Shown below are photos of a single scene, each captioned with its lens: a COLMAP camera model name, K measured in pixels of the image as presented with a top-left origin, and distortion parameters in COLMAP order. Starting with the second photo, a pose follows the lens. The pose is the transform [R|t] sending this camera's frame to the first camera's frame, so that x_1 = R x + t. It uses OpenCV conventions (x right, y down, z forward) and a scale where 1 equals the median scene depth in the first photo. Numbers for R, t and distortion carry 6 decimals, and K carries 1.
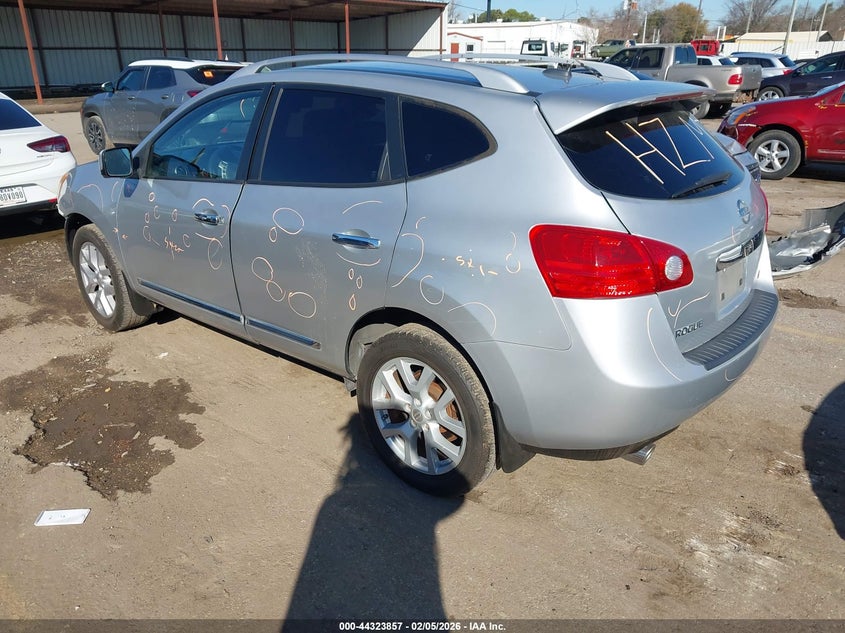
lens RADIAL K [[662.2, 0, 415.6], [0, 662.2, 315.7], [0, 0, 1]] dist [-0.006612, -0.001206]
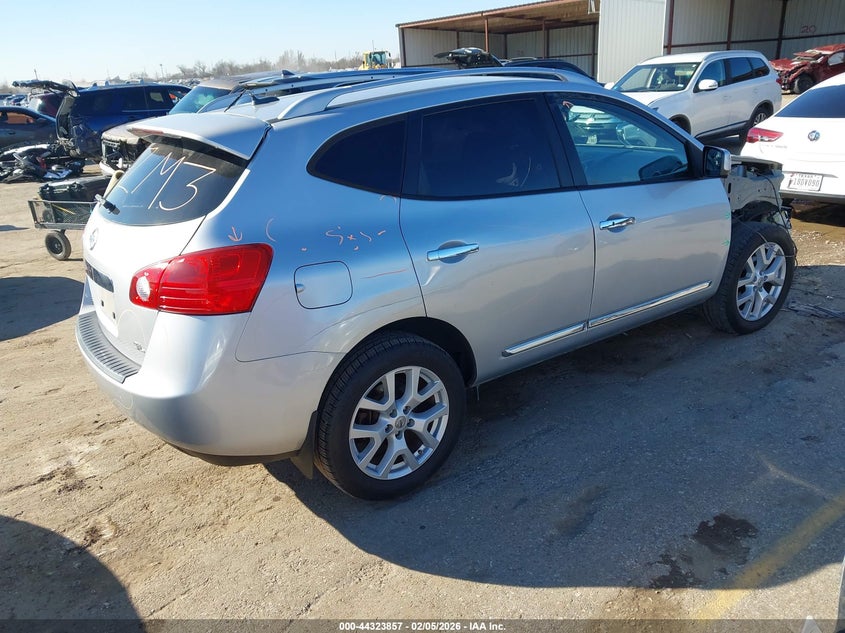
lens RADIAL K [[662.2, 0, 415.6], [0, 662.2, 315.7], [0, 0, 1]] dist [-0.006612, -0.001206]
pose [[-0.235908, 0.343324, -0.909107, 1.185719], [-0.288239, 0.868691, 0.402857, -0.536253], [0.928044, 0.357077, -0.105972, 1.391363]]
